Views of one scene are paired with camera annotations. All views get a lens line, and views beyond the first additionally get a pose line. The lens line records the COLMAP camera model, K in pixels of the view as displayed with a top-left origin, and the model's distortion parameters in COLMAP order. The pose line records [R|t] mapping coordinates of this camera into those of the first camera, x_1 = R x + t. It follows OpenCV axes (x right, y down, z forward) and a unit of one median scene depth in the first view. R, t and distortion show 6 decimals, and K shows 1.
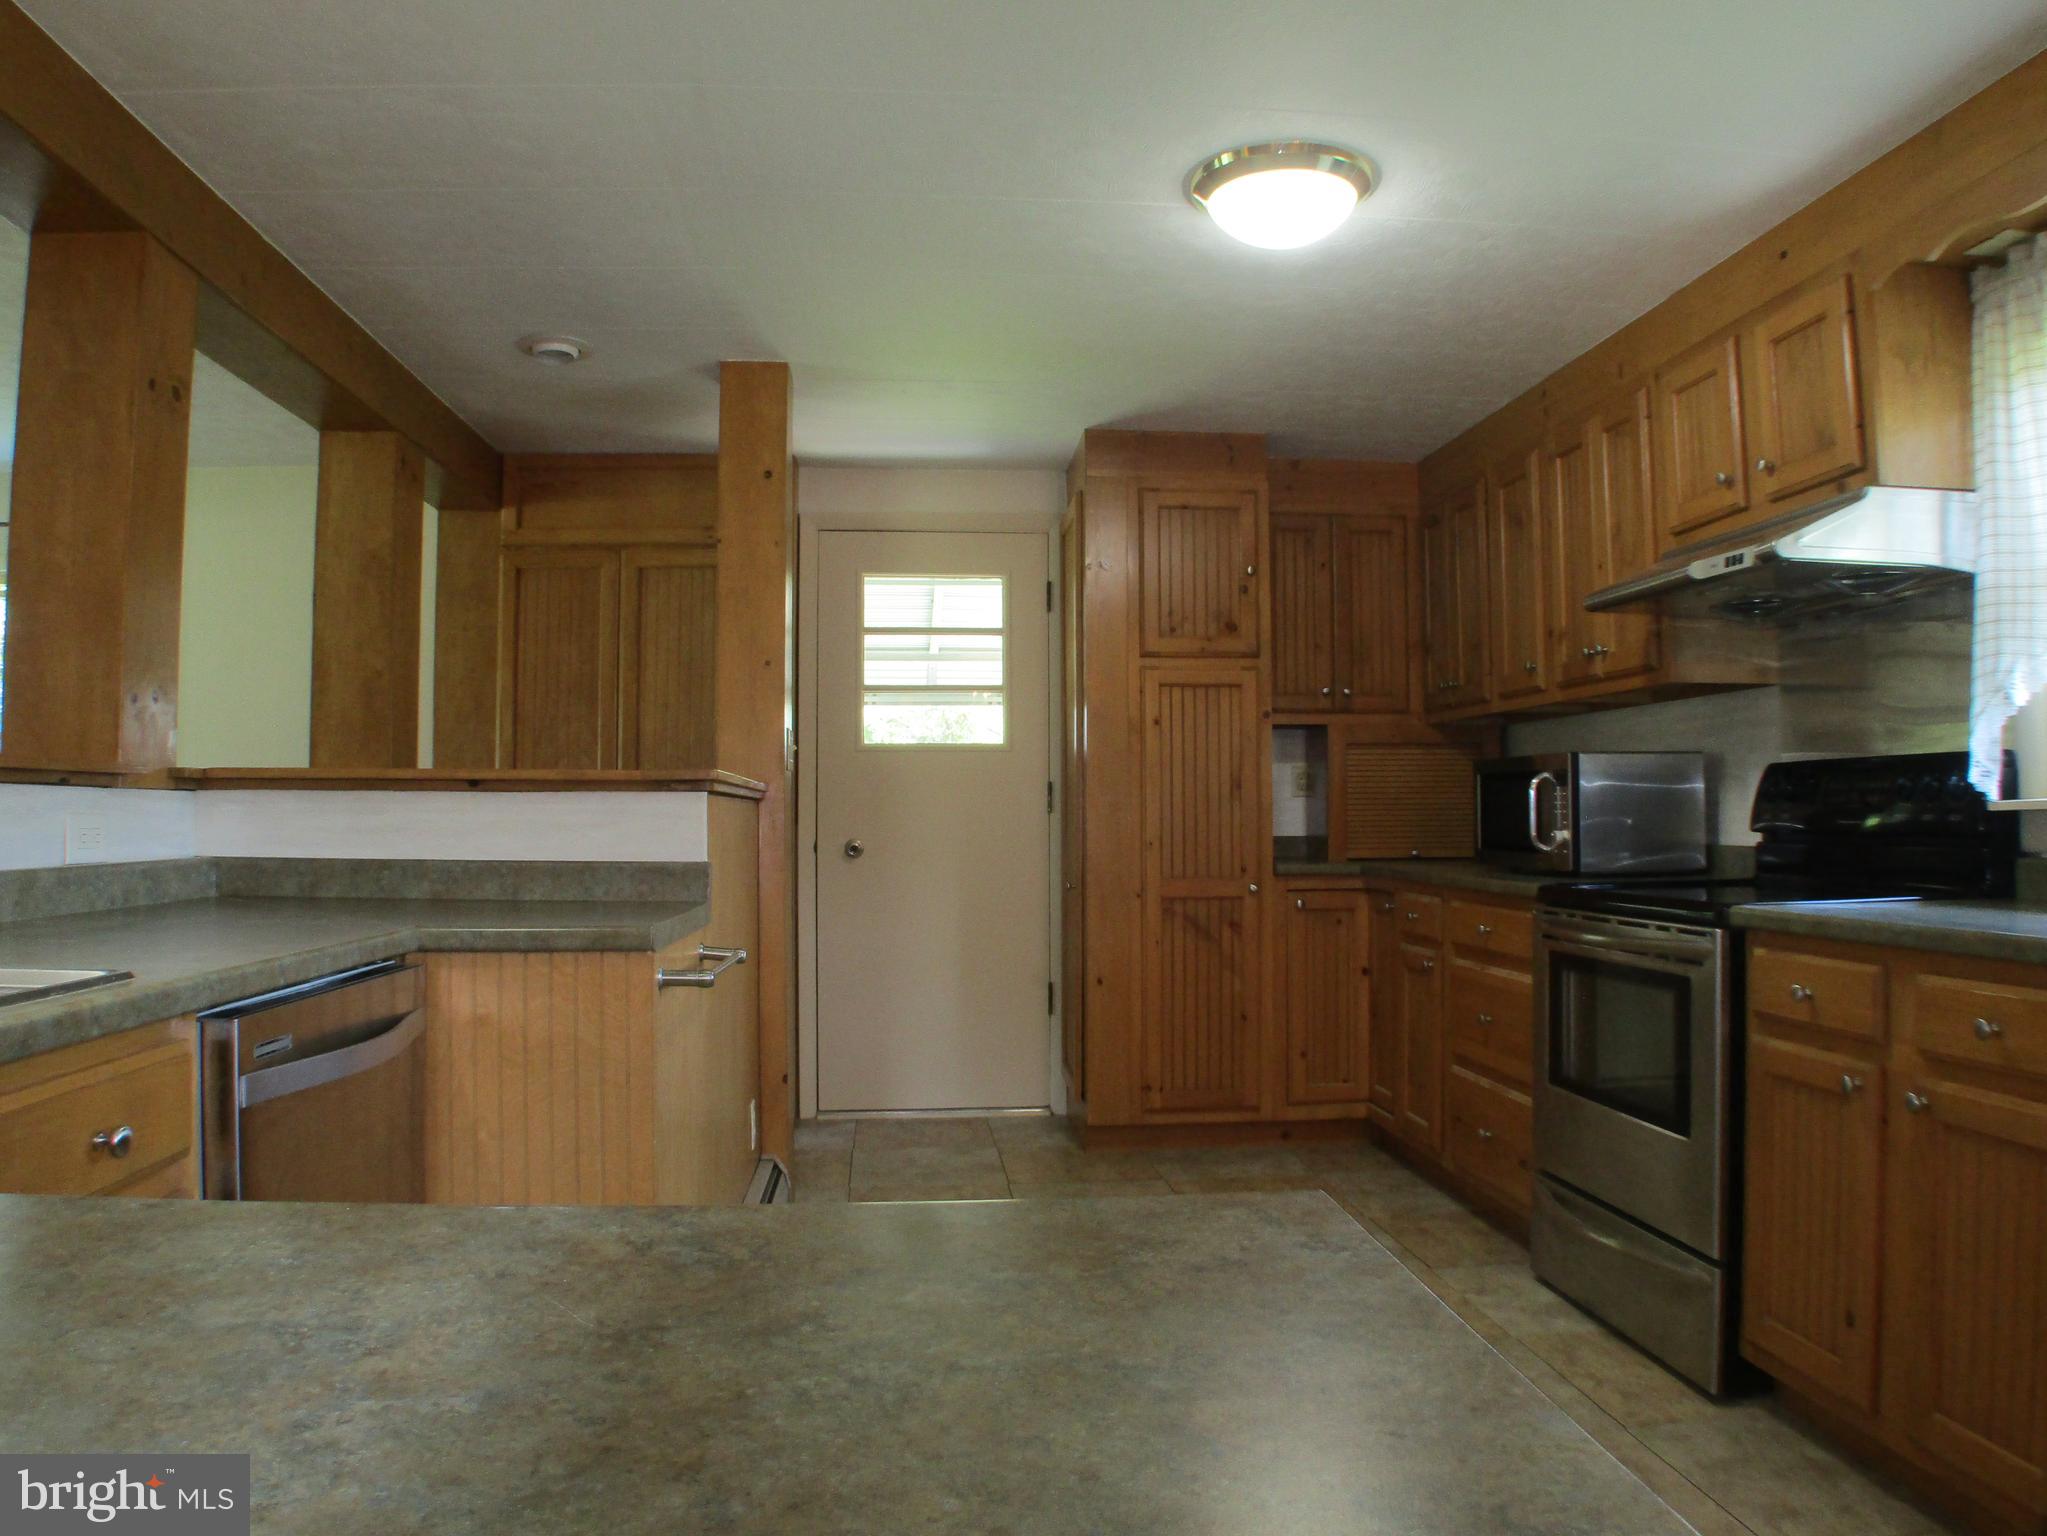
lens RADIAL K [[1422.3, 0, 1014.7], [0, 1422.3, 768.0], [0, 0, 1]] dist [-0.136954, 0.023055]
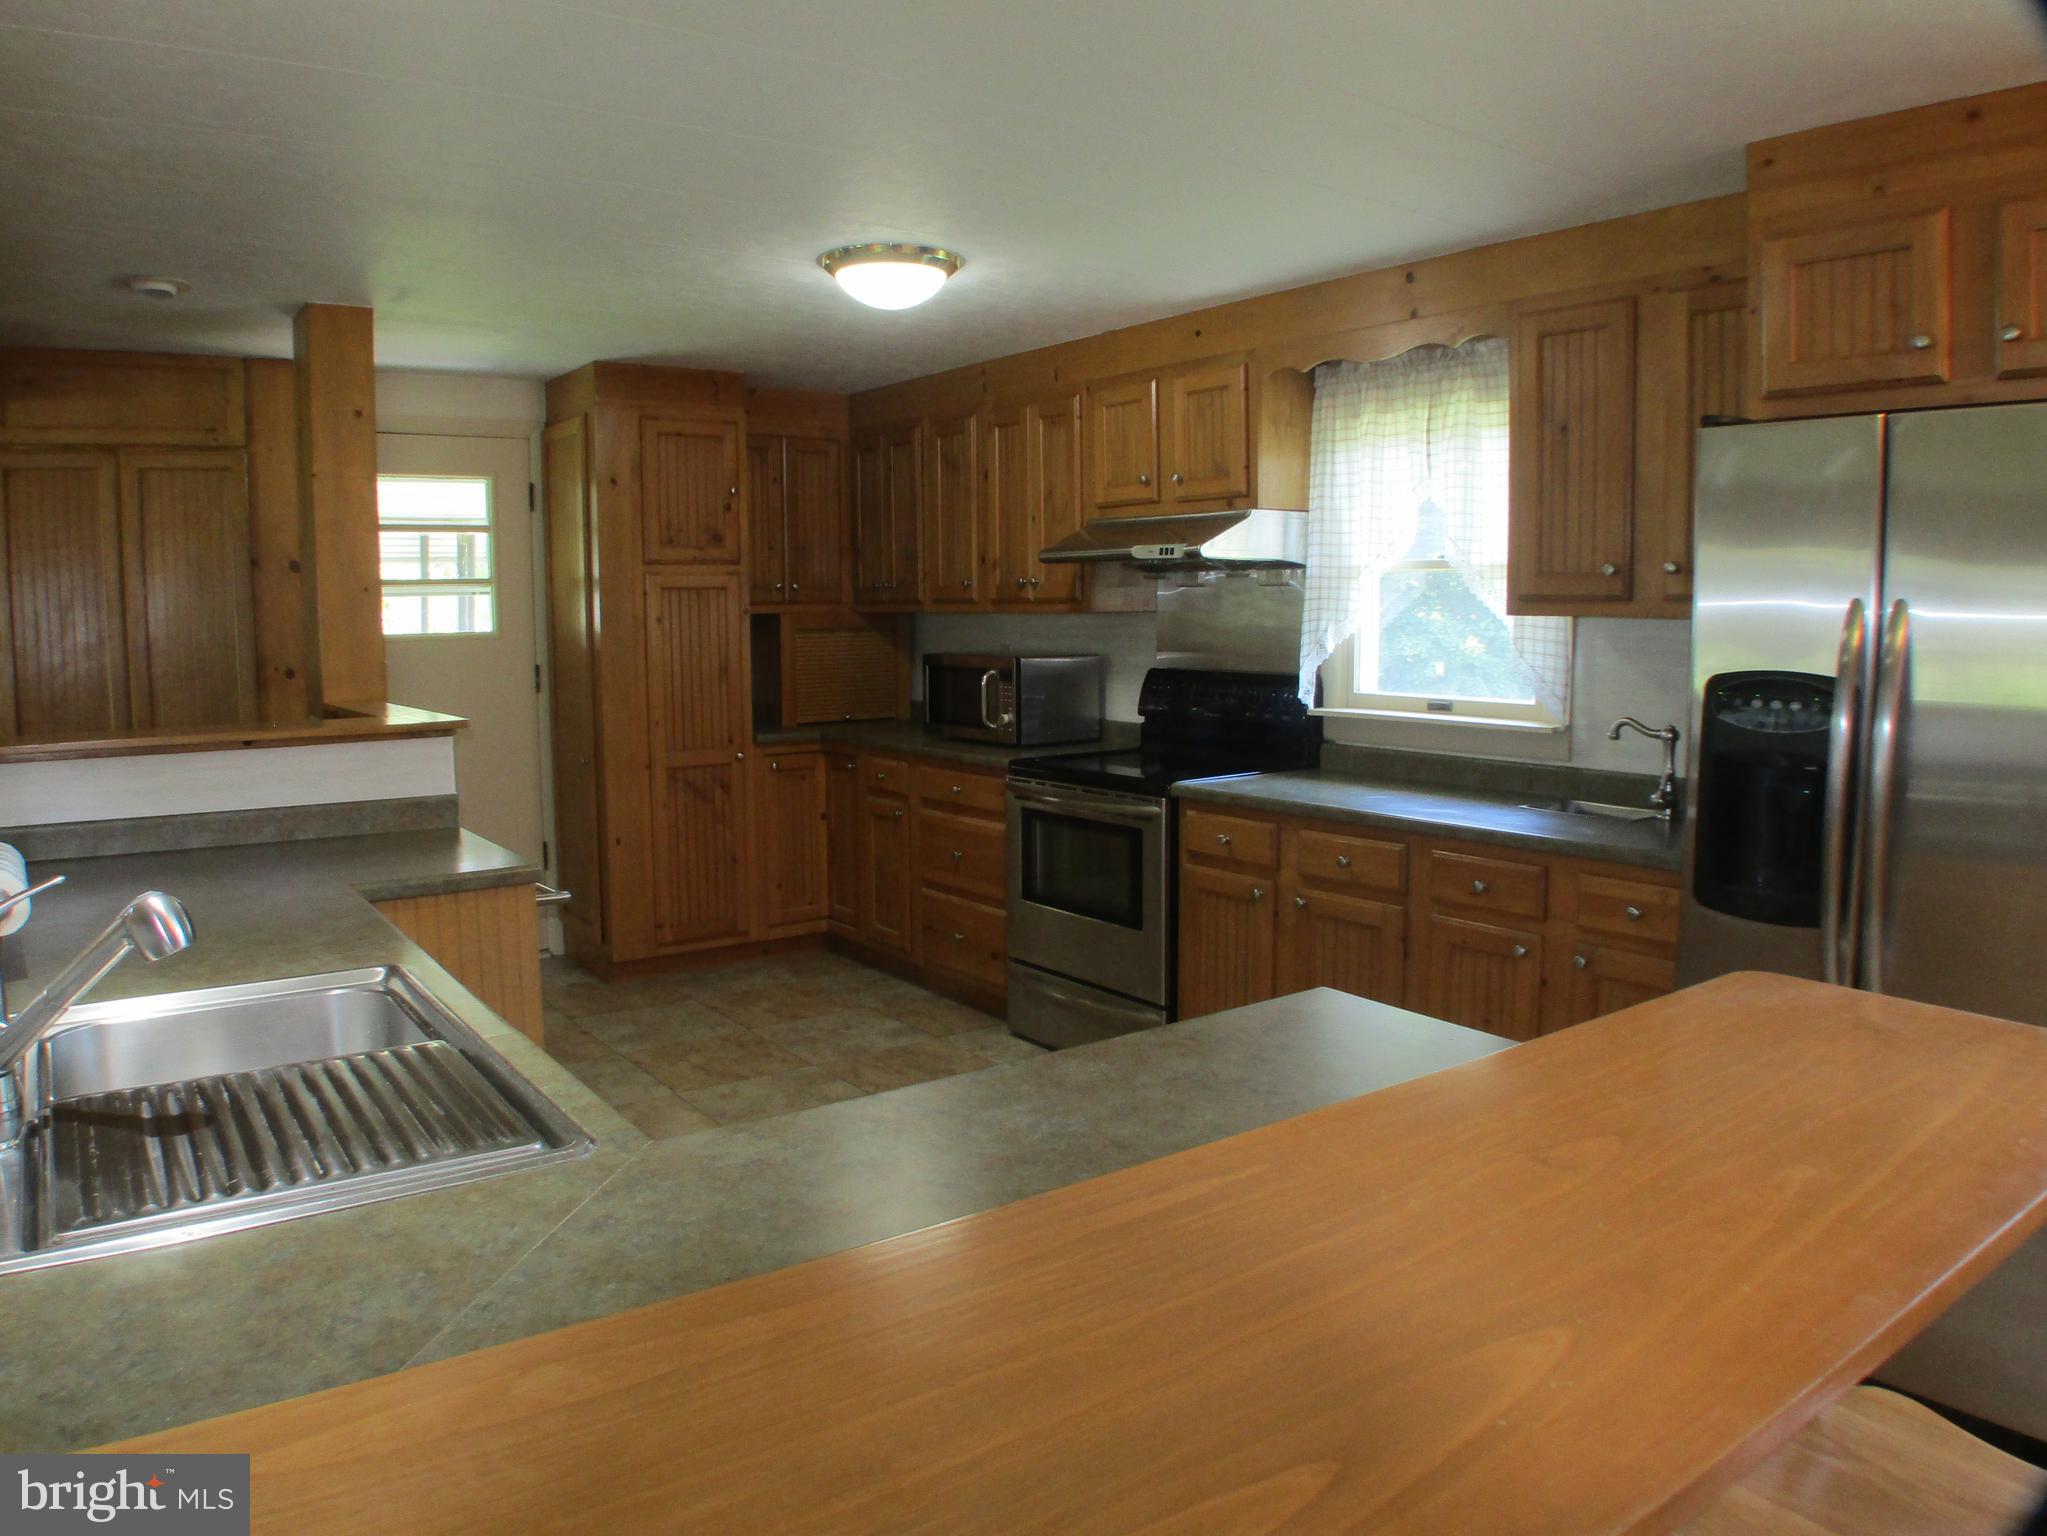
lens RADIAL K [[1422.3, 0, 1017.9], [0, 1422.3, 776.0], [0, 0, 1]] dist [-0.136954, 0.023055]
pose [[0.855468, -0.064827, 0.513783, -0.271925], [-0.012356, 0.989296, 0.145398, -0.083820], [-0.517709, -0.130732, 0.845510, -0.167653]]
